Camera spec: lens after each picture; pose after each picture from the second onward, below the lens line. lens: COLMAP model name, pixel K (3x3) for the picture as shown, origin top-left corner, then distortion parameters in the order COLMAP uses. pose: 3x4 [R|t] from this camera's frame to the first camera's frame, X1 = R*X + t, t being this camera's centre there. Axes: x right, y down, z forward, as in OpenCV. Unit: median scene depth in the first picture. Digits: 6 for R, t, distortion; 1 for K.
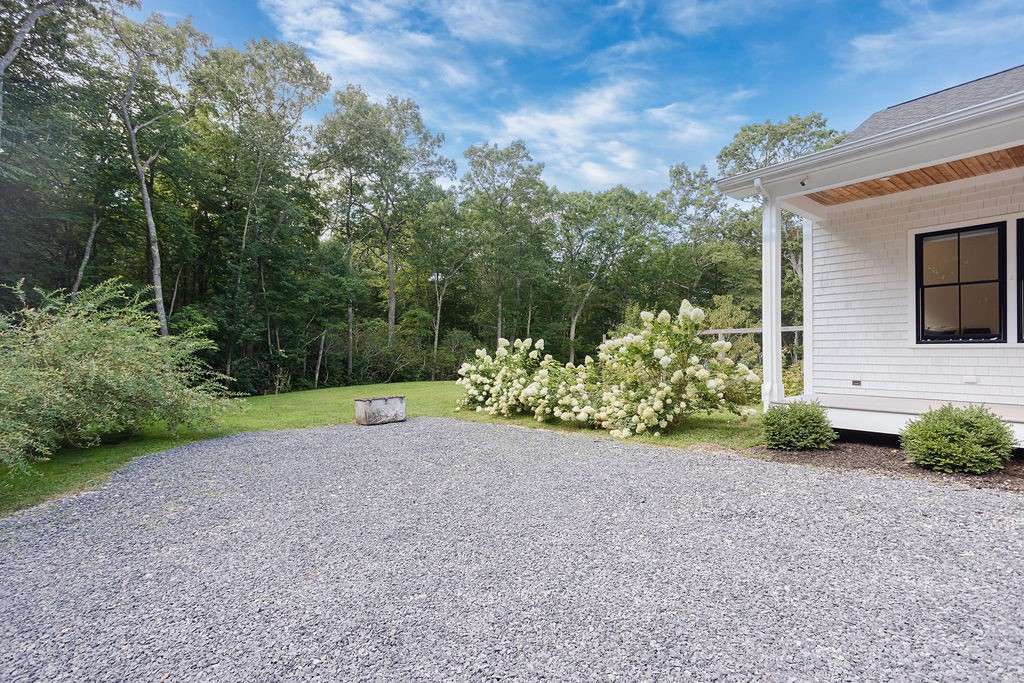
lens RADIAL K [[496.6, 0, 512.0], [0, 496.6, 341.5], [0, 0, 1]] dist [-0.032016, 0.022162]
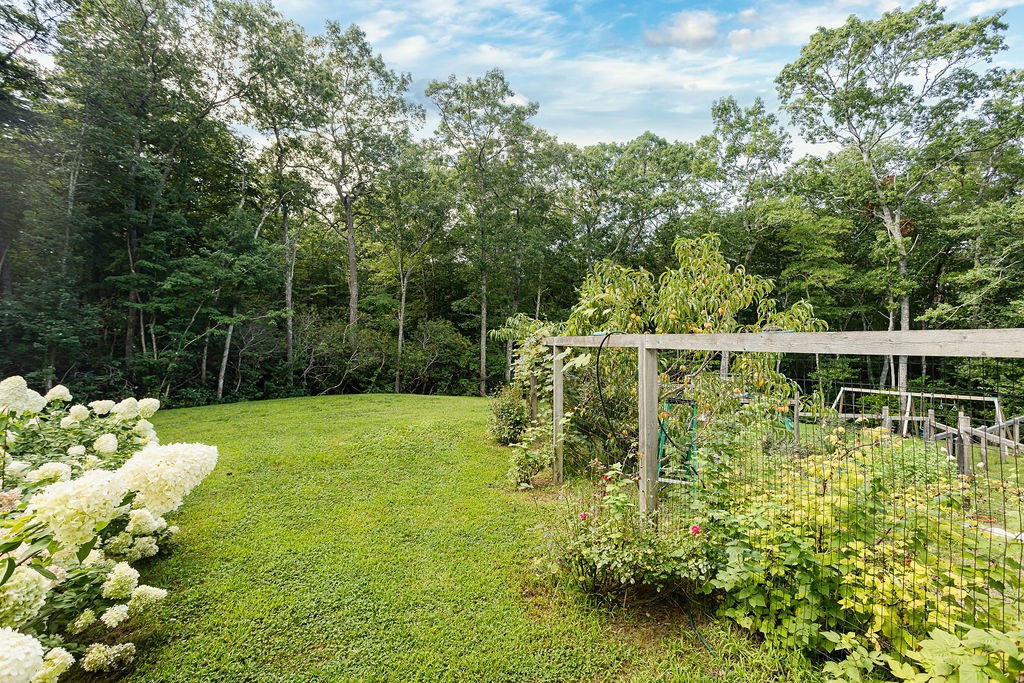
lens RADIAL K [[496.6, 0, 512.0], [0, 496.6, 341.5], [0, 0, 1]] dist [-0.032016, 0.022162]
pose [[0.992323, -0.006984, -0.123474, 0.122649], [0.010393, 0.999582, 0.026987, -0.009883], [0.123233, -0.028063, 0.991981, 0.231193]]
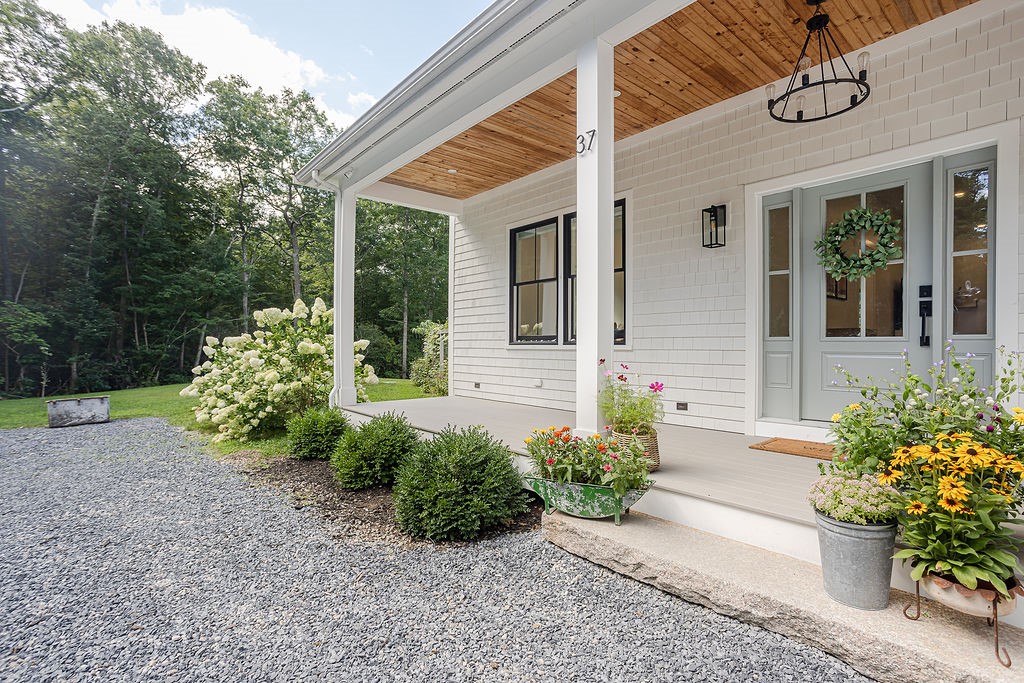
lens RADIAL K [[490.6, 0, 512.0], [0, 490.6, 341.5], [0, 0, 1]] dist [-0.045151, 0.027218]
pose [[0.999225, 0.000138, 0.039351, 0.157343], [-0.000661, 0.999912, 0.013281, -0.002868], [-0.039346, -0.013297, 0.999137, 0.010120]]
